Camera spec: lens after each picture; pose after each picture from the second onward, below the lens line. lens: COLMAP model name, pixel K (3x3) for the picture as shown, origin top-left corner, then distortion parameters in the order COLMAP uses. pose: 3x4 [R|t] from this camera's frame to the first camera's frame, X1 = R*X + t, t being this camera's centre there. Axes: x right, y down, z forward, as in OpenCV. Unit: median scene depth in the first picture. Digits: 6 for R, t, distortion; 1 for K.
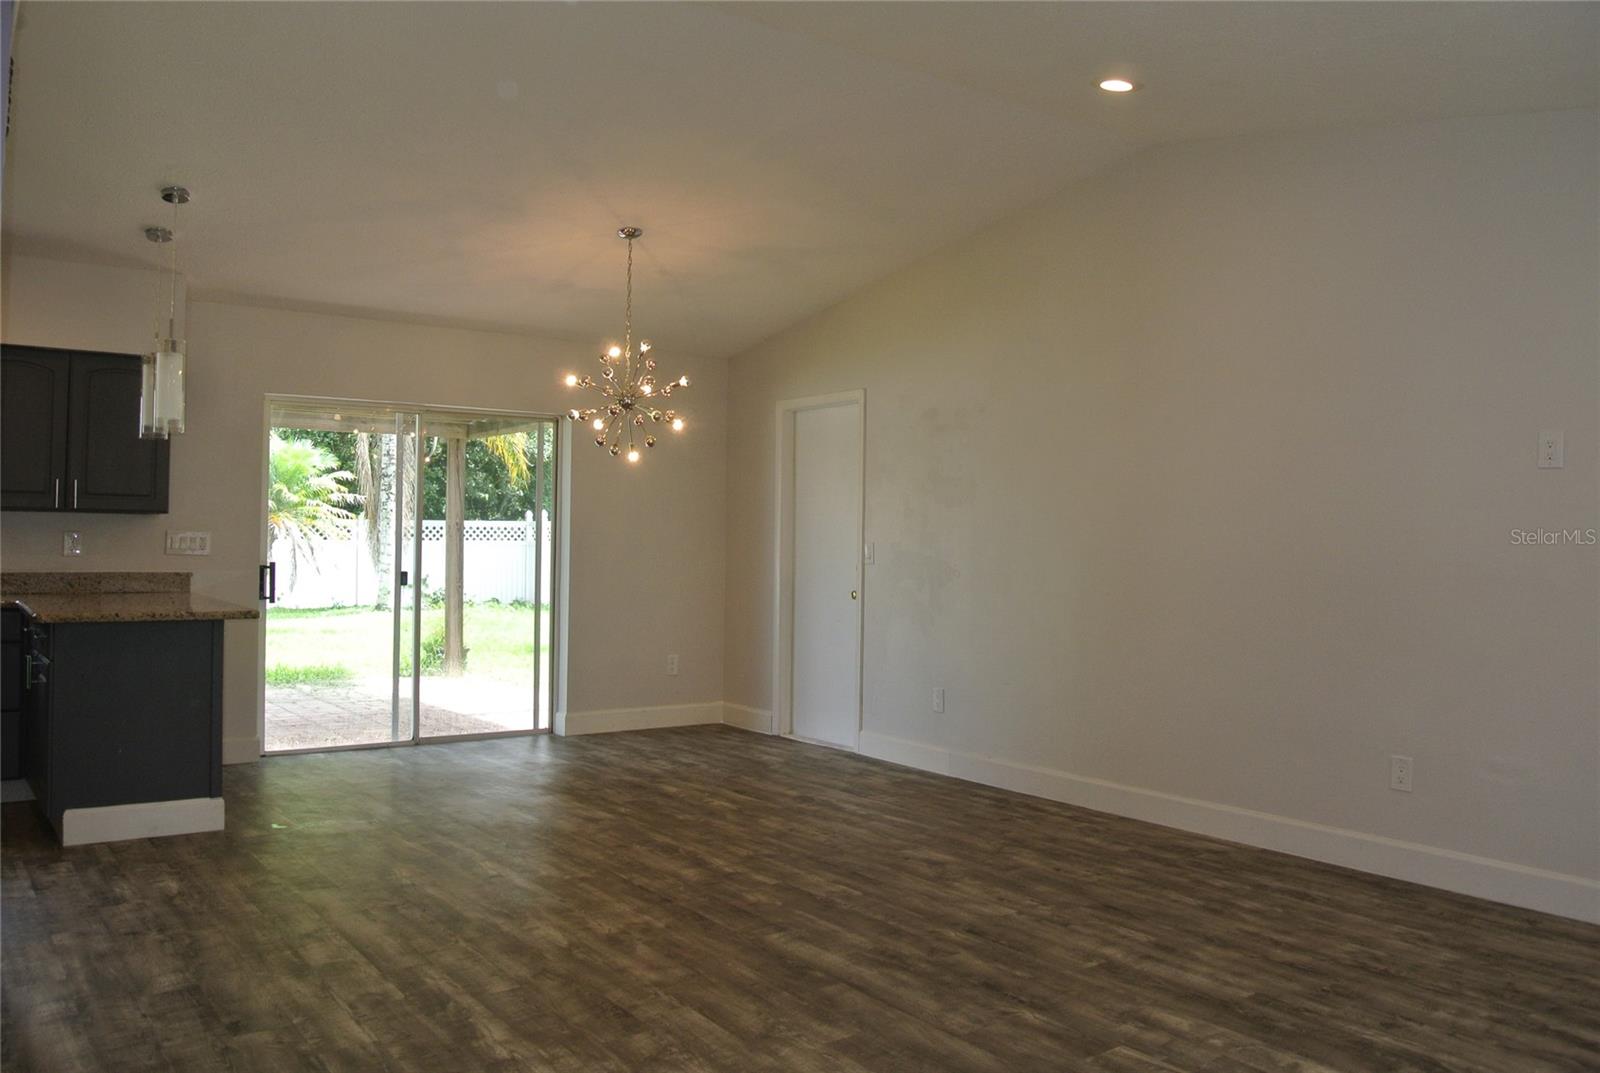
lens RADIAL K [[1233.6, 0, 802.7], [0, 1233.6, 530.6], [0, 0, 1]] dist [-0.082014, 0.032496]
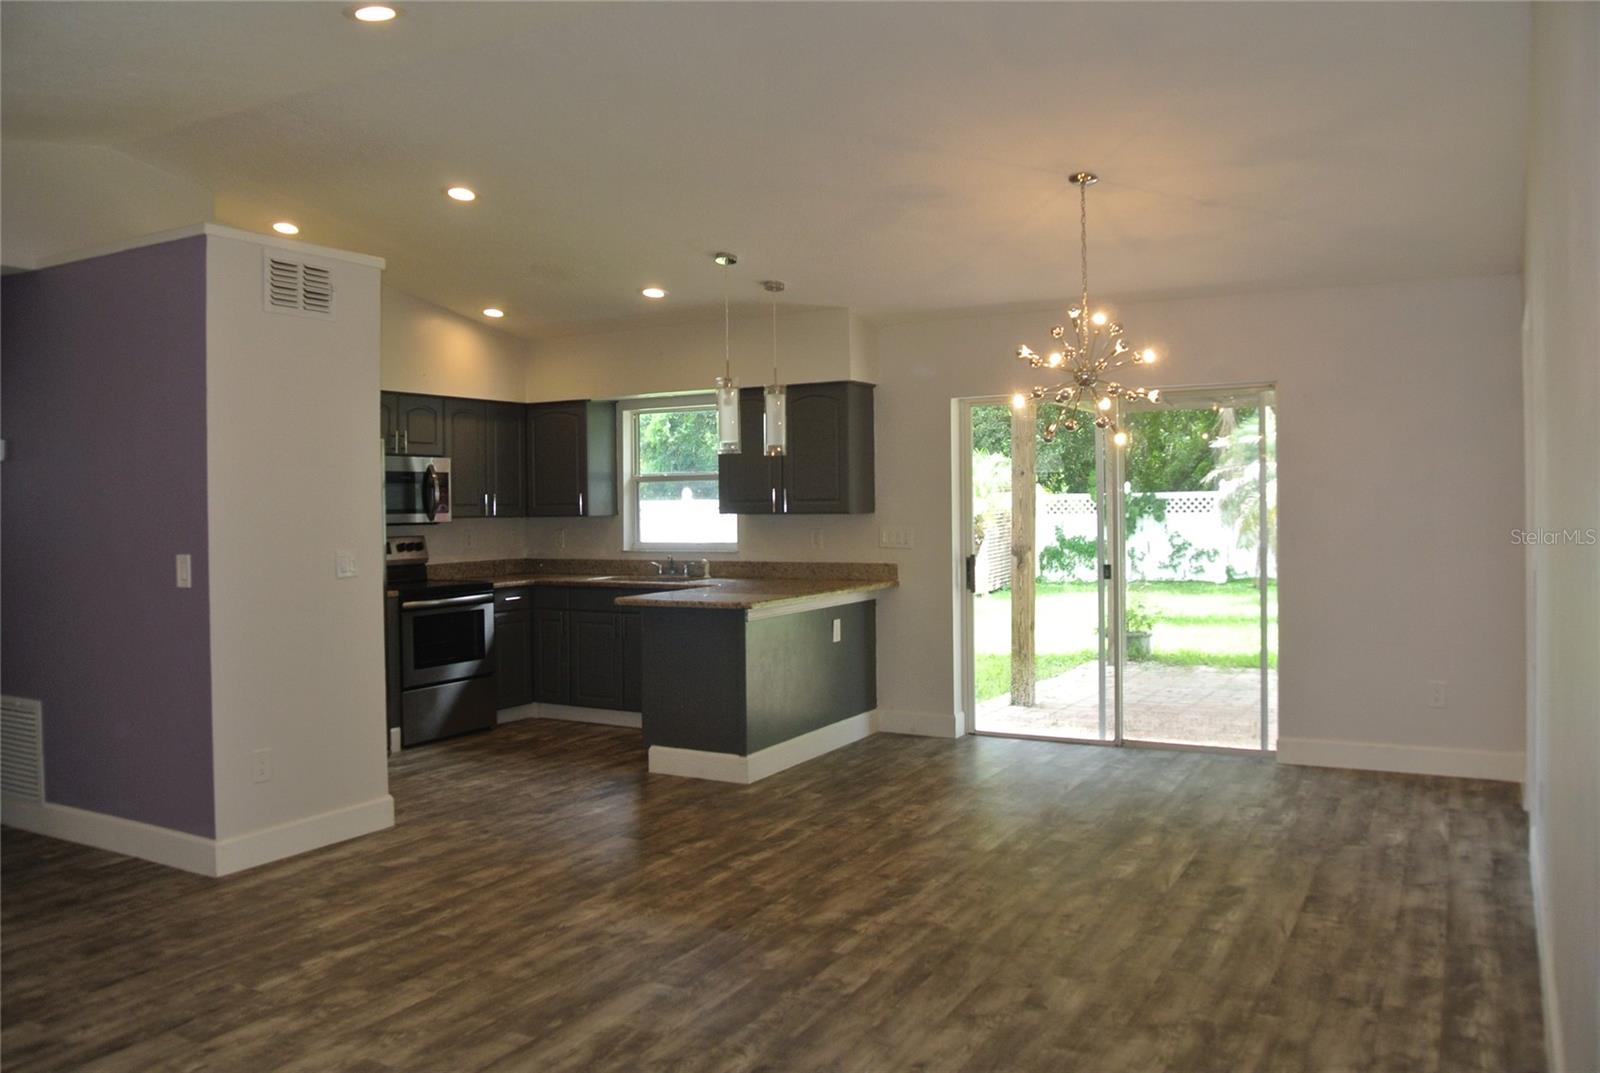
lens RADIAL K [[1233.6, 0, 793.4], [0, 1233.6, 519.7], [0, 0, 1]] dist [-0.082014, 0.032496]
pose [[0.413304, -0.008505, -0.910553, 0.815748], [0.027232, 0.999625, 0.003023, -0.021452], [0.910186, -0.026046, 0.413381, 0.679194]]
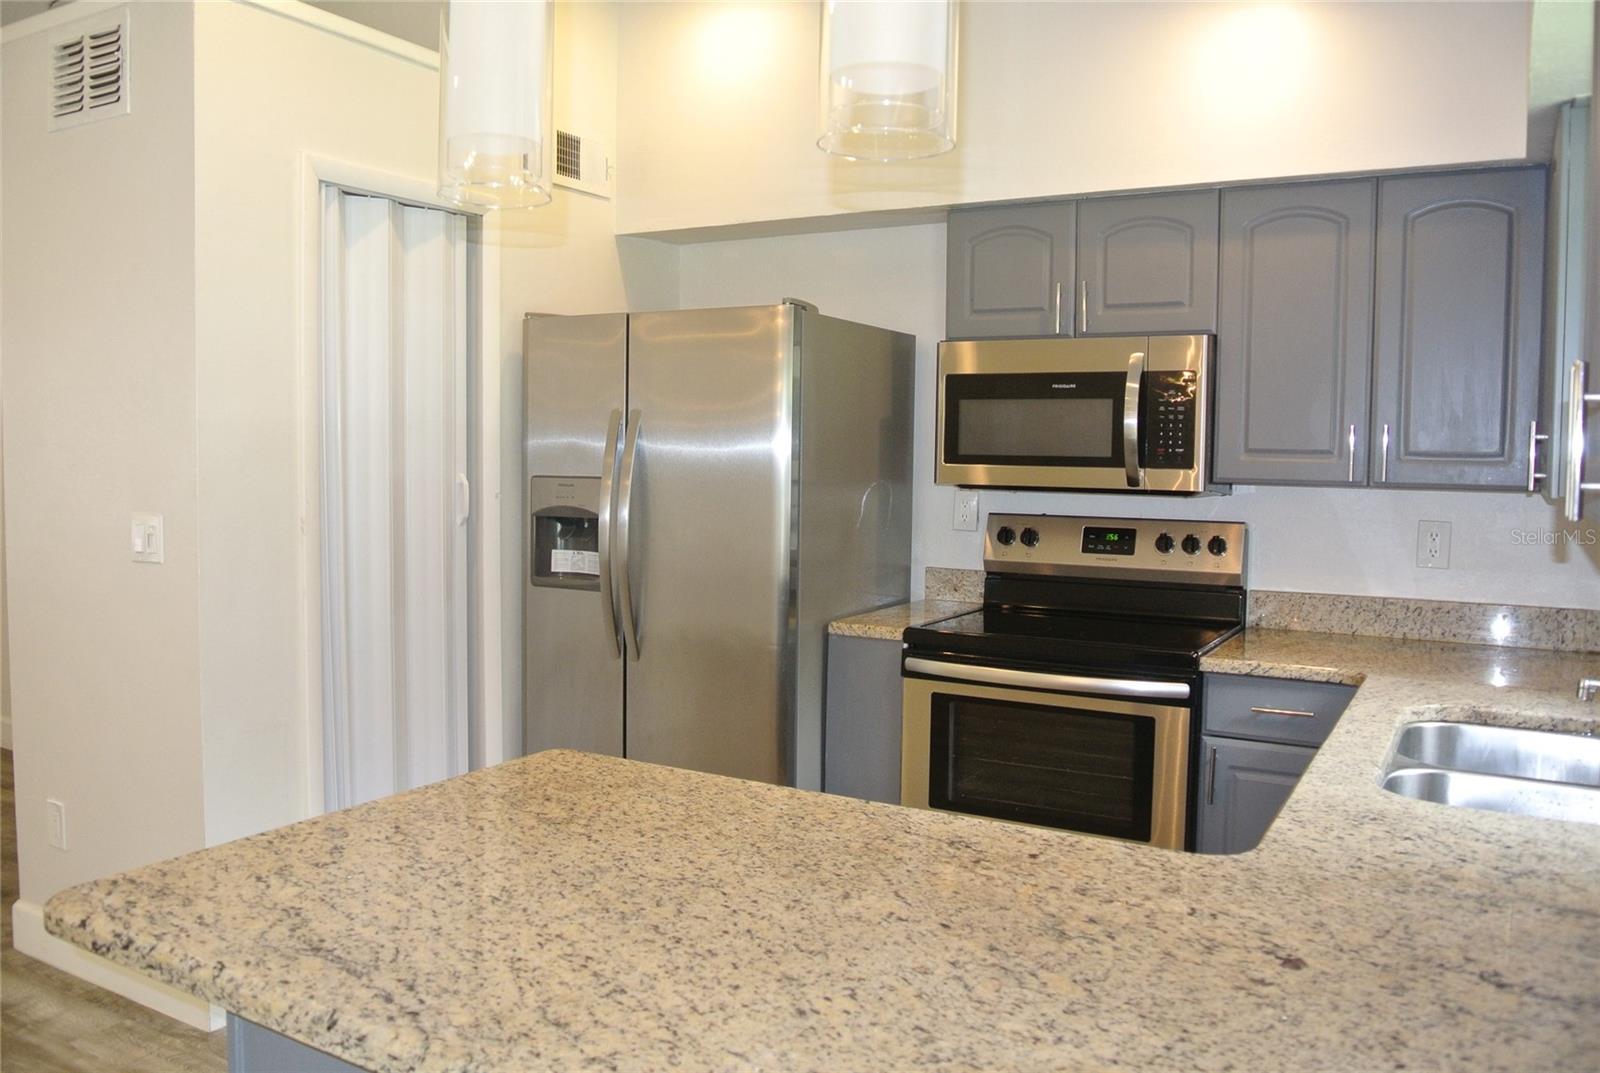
lens RADIAL K [[1233.6, 0, 812.8], [0, 1233.6, 530.8], [0, 0, 1]] dist [-0.082014, 0.032496]
pose [[-0.910677, -0.002678, -0.413111, -0.605237], [-0.025163, 0.998482, 0.048998, -0.034242], [0.412353, 0.055016, -0.909361, 1.595467]]
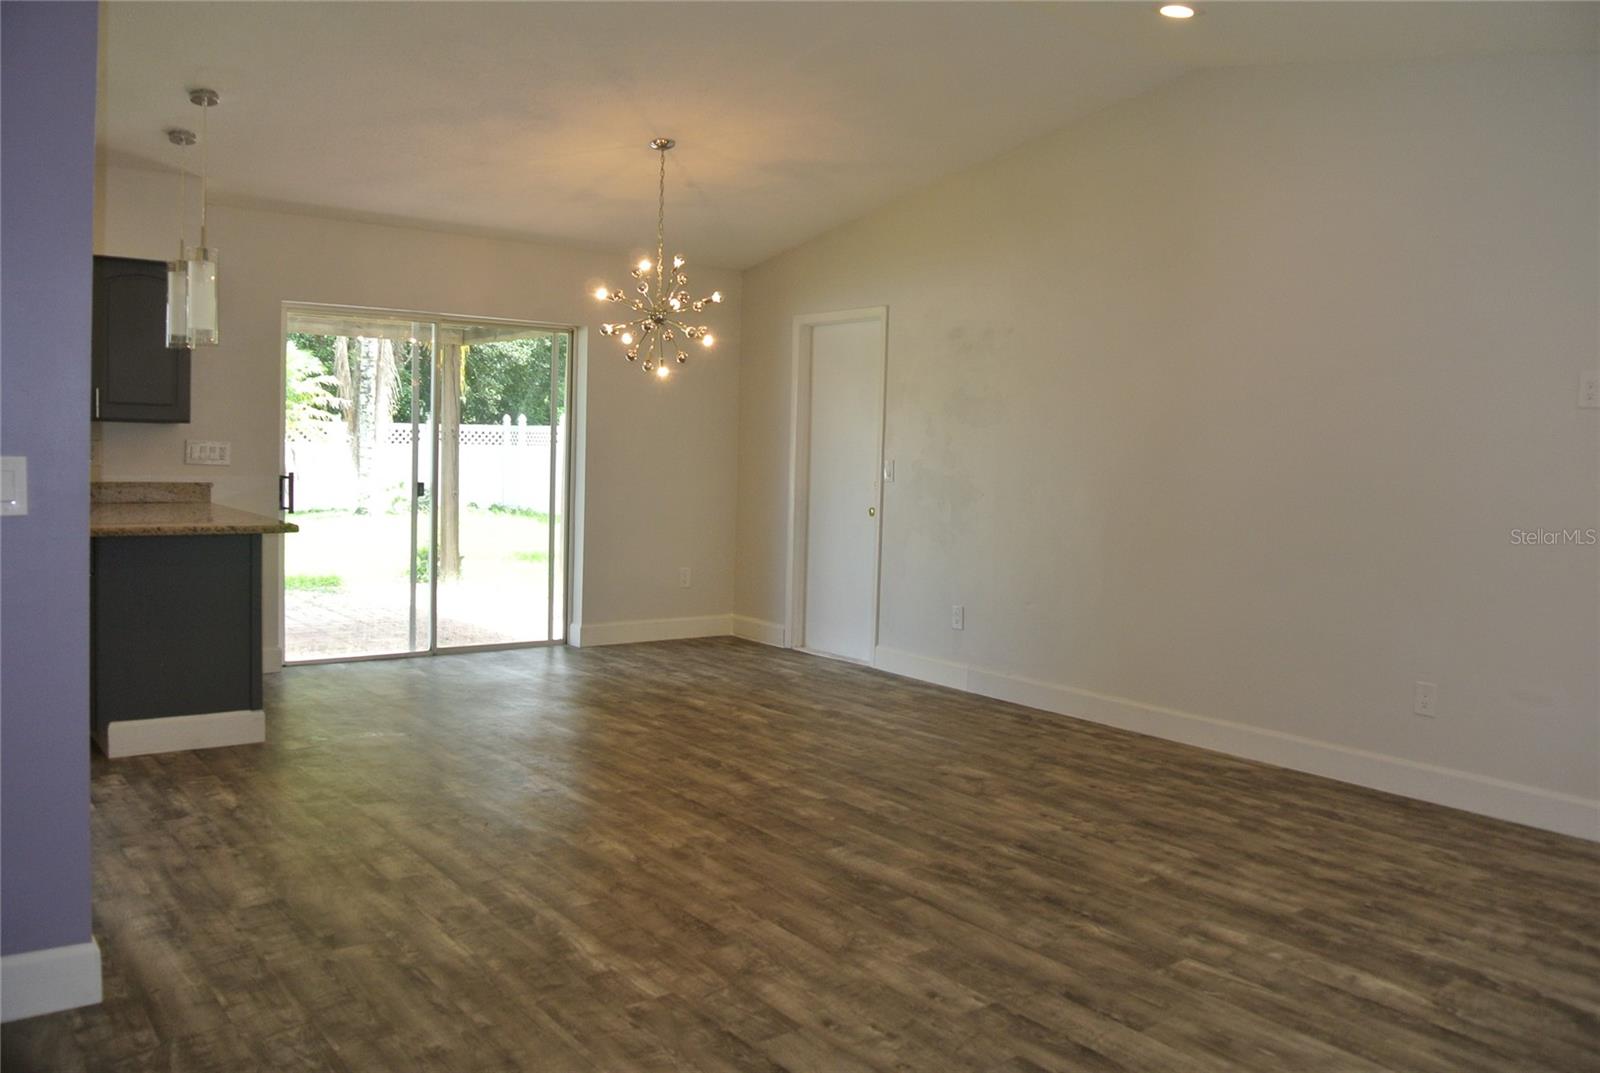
lens RADIAL K [[1233.6, 0, 802.9], [0, 1233.6, 533.3], [0, 0, 1]] dist [-0.082014, 0.032496]
pose [[0.999485, 0.013799, 0.028961, -0.078374], [-0.016017, 0.996840, 0.077803, -0.014175], [-0.027796, -0.078226, 0.996548, -0.008107]]
